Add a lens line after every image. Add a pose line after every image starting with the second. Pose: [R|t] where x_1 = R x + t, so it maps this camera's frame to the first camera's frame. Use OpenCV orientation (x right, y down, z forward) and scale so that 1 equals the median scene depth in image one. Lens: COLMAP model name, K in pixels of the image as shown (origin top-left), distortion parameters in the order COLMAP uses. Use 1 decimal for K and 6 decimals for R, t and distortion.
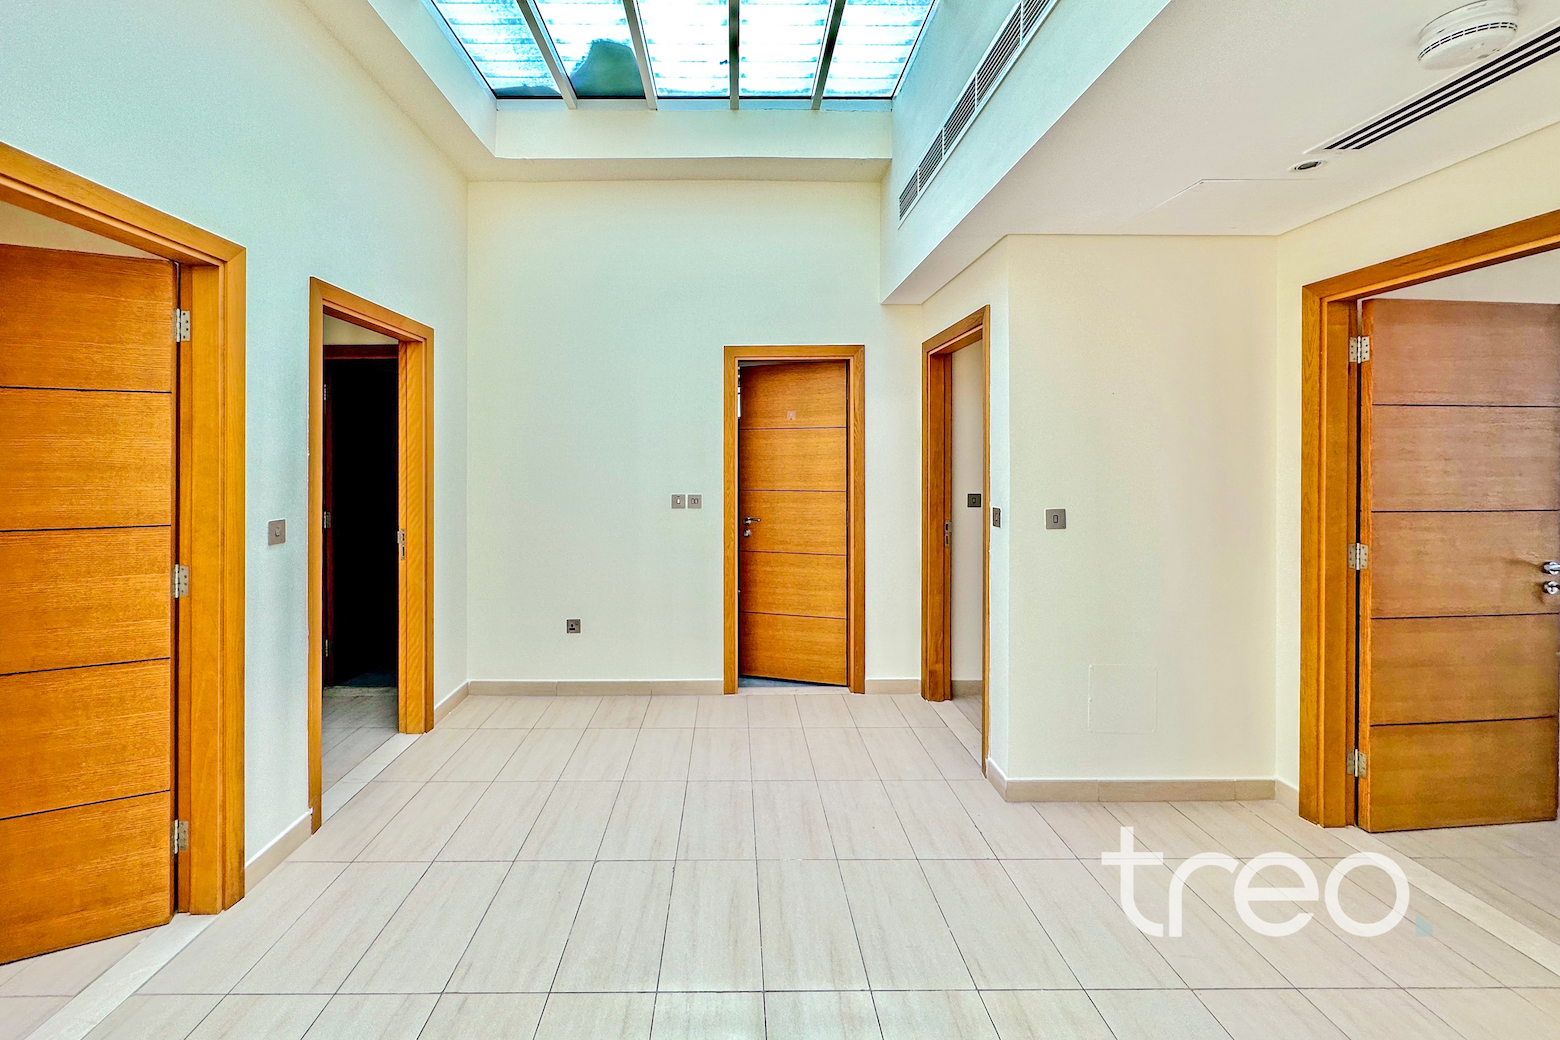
lens RADIAL K [[657.8, 0, 777.5], [0, 657.8, 461.1], [0, 0, 1]] dist [-0.001624, -0.000167]
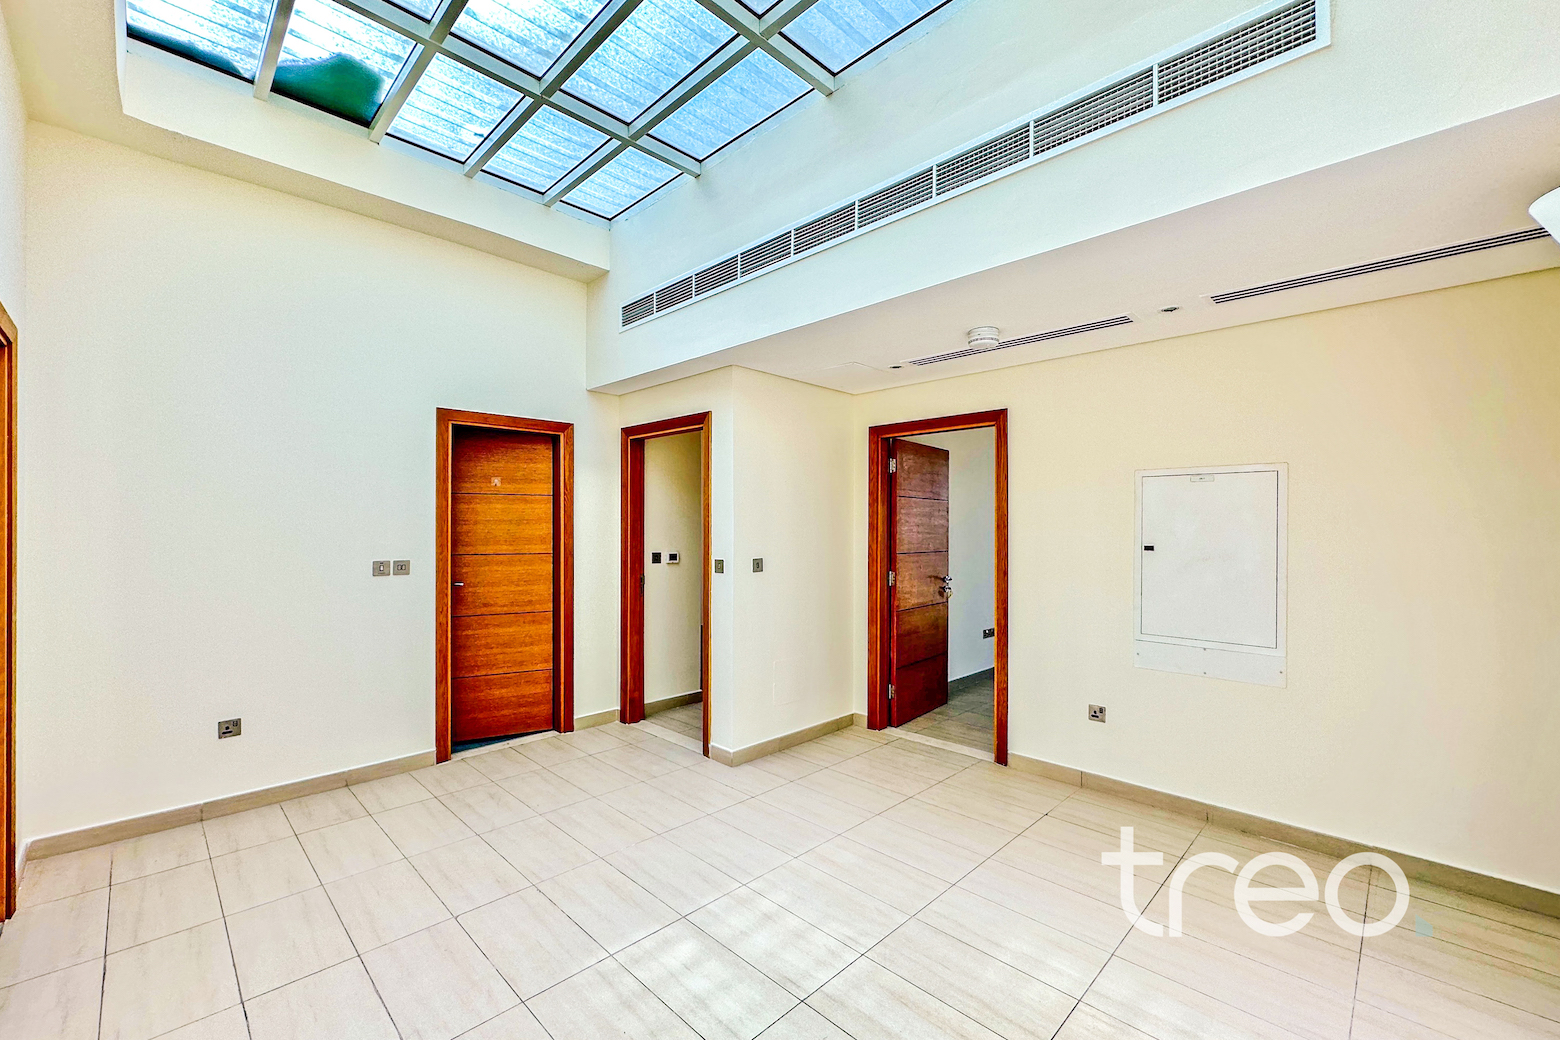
lens RADIAL K [[637.3, 0, 779.5], [0, 637.3, 528.2], [0, 0, 1]] dist [0.000379, 0.000016]
pose [[0.711366, 0.003735, 0.702812, -0.392223], [-0.000765, 0.999989, -0.004540, 0.008696], [-0.702821, 0.002691, 0.711362, -0.032478]]
